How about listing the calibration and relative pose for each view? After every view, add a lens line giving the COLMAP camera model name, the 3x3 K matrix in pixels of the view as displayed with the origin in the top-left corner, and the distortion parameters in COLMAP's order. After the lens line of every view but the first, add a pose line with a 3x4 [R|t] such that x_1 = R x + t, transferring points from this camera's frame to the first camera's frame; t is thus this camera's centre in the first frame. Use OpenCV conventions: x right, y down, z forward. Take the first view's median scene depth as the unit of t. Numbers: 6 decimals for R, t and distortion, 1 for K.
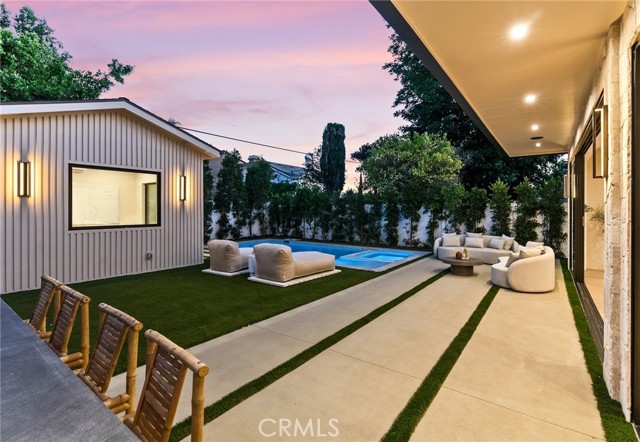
lens RADIAL K [[300.7, 0, 320.0], [0, 300.7, 221.0], [0, 0, 1]] dist [-0.001443, -0.000952]
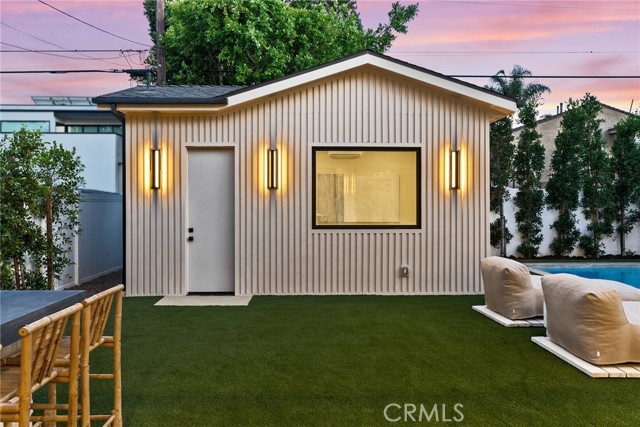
lens RADIAL K [[455.0, 0, 320.0], [0, 455.0, 213.5], [0, 0, 1]] dist [-0.005036, 0.002167]
pose [[0.636500, 0.016209, -0.771106, 0.100207], [-0.030046, 0.999541, -0.003790, -0.005555], [0.770691, 0.025581, 0.636695, 0.184086]]
